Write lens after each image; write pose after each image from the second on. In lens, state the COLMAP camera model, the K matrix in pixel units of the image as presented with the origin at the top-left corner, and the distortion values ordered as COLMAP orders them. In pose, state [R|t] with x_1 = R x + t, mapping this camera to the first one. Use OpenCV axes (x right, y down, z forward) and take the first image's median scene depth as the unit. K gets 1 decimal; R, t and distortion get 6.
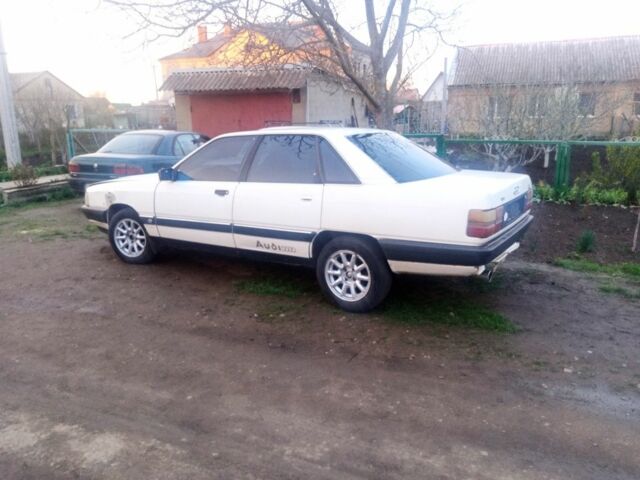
lens RADIAL K [[503.6, 0, 320.0], [0, 503.6, 240.0], [0, 0, 1]] dist [0.073349, -0.164453]
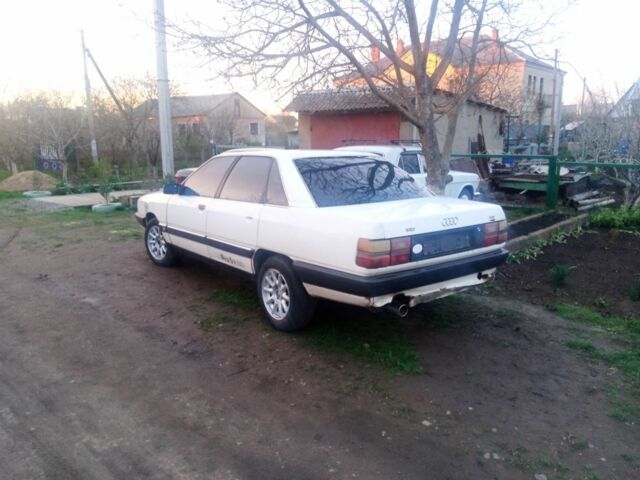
lens RADIAL K [[503.6, 0, 320.0], [0, 503.6, 240.0], [0, 0, 1]] dist [0.073349, -0.164453]
pose [[0.940654, 0.072340, -0.331569, 0.430755], [-0.082458, 0.996457, -0.016530, -0.026833], [0.329198, 0.042890, 0.943286, 0.053361]]
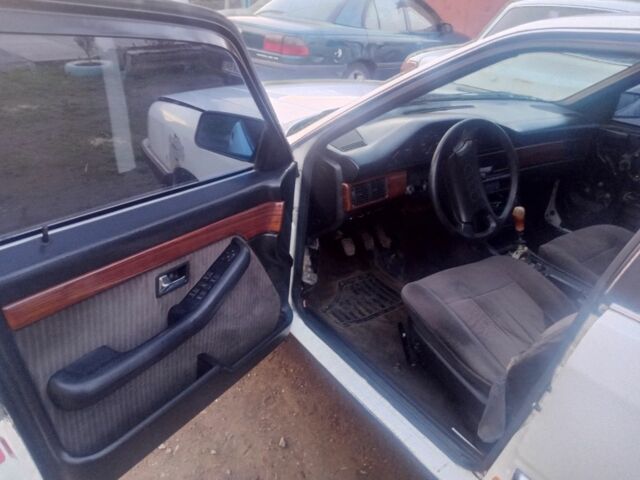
lens RADIAL K [[503.6, 0, 320.0], [0, 503.6, 240.0], [0, 0, 1]] dist [0.073349, -0.164453]
pose [[0.926803, 0.240694, -0.288277, -0.227560], [-0.162497, 0.949055, 0.269980, -0.180360], [0.338573, -0.203374, 0.918699, 0.840738]]
